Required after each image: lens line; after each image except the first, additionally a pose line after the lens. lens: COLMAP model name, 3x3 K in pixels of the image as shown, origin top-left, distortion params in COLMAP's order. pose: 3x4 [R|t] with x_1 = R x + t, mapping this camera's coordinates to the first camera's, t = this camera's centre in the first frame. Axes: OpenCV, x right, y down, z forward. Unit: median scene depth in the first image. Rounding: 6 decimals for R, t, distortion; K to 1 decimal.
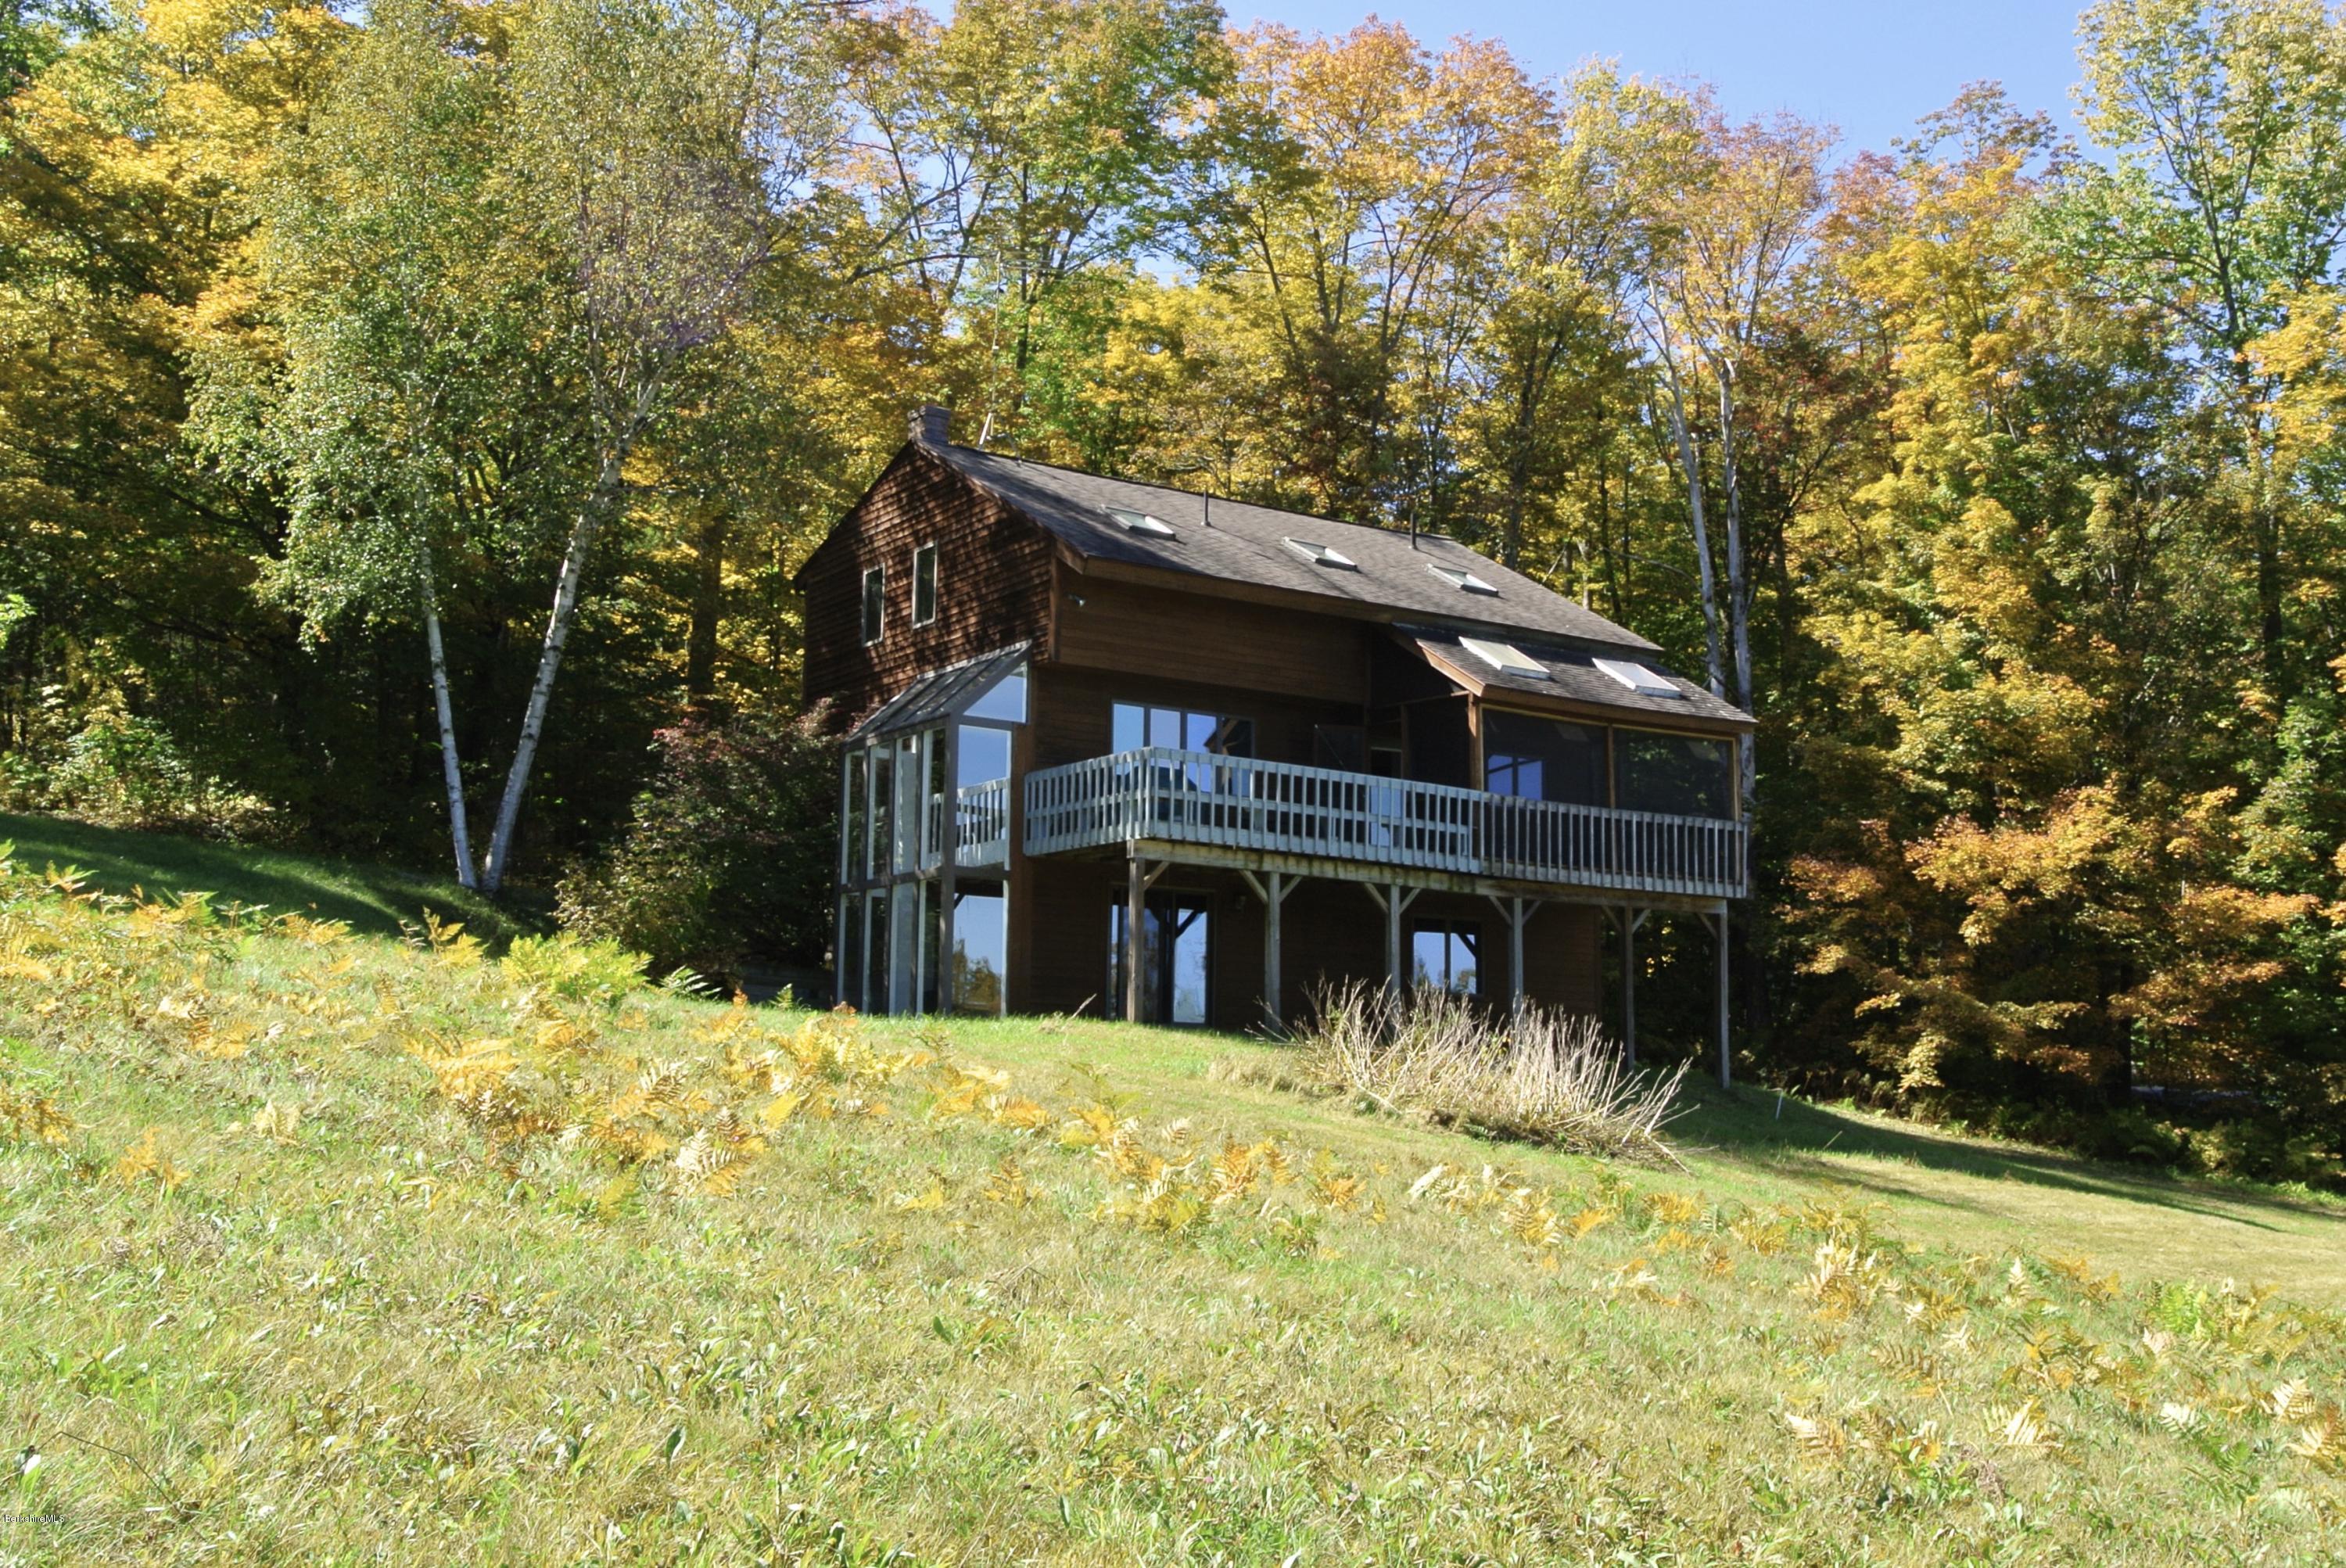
lens RADIAL K [[2300.1, 0, 1175.4], [0, 2300.1, 784.3], [0, 0, 1]] dist [0.006303, 0.000000]
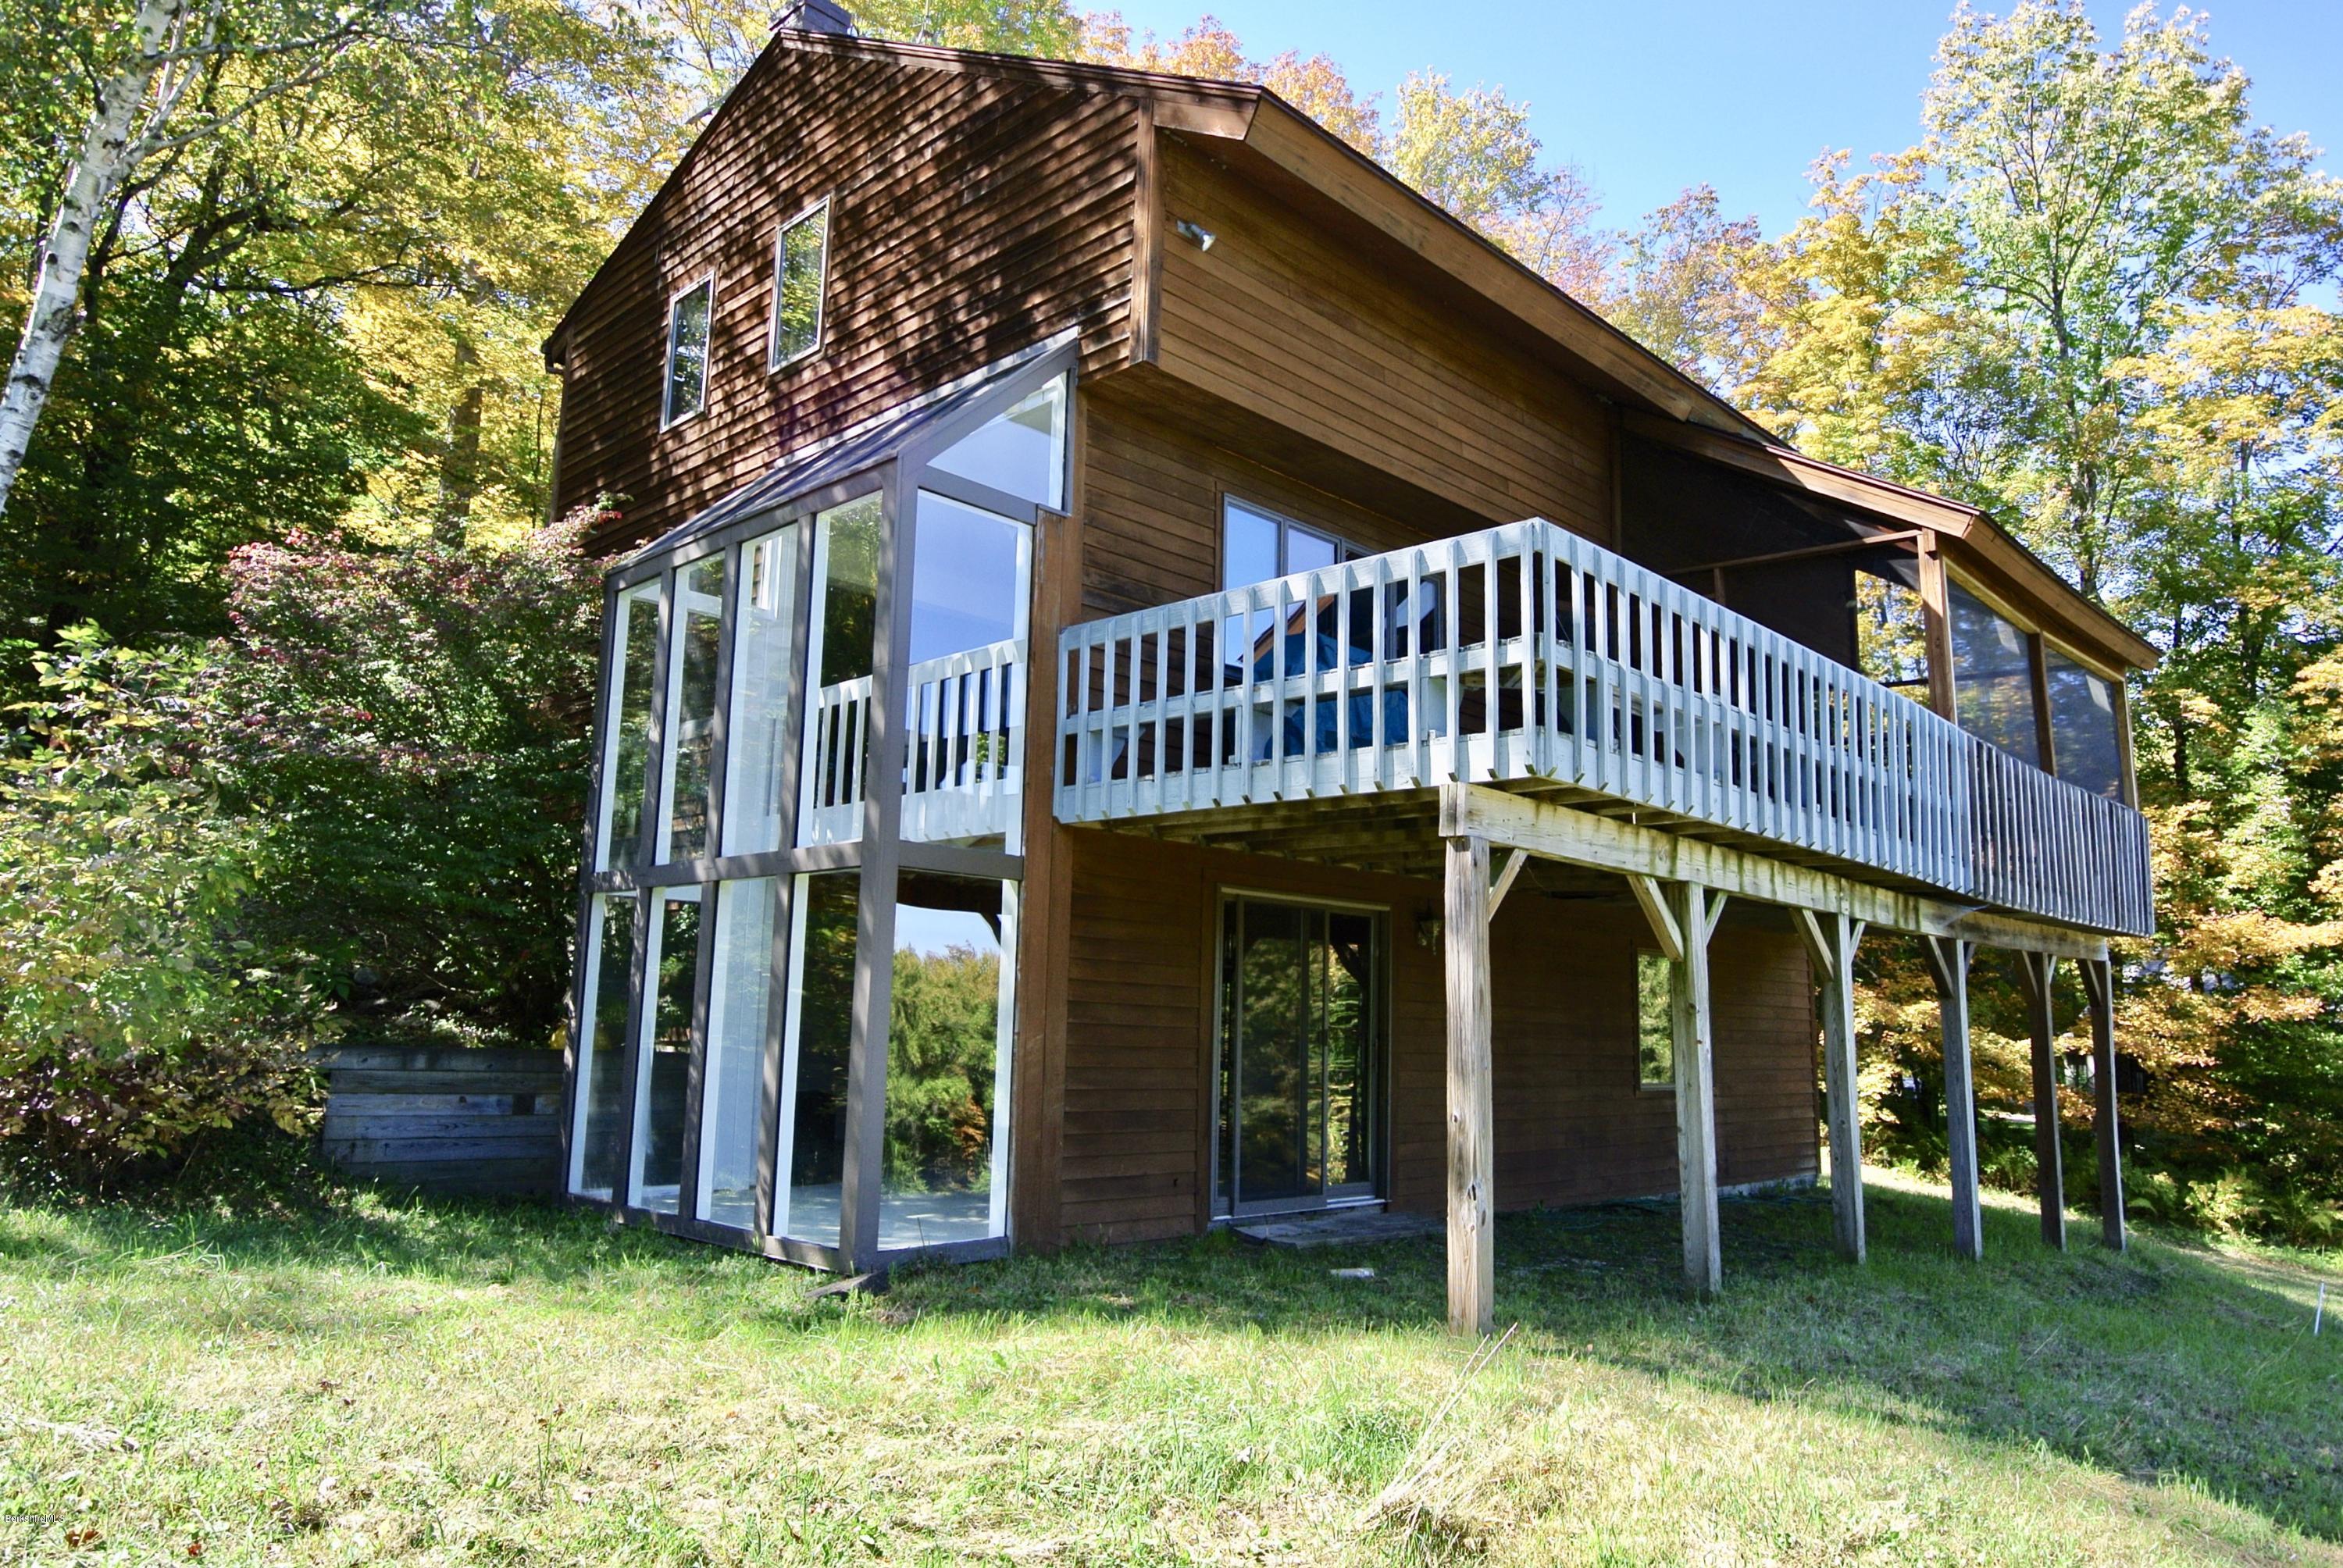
lens RADIAL K [[1502.9, 0, 1164.7], [0, 1502.9, 788.9], [0, 0, 1]] dist [0.009599, 0.000715]
pose [[0.981265, 0.040981, 0.188254, -0.096417], [-0.040226, 0.999160, -0.007829, 0.026174], [-0.188416, 0.000110, 0.982089, 0.720398]]
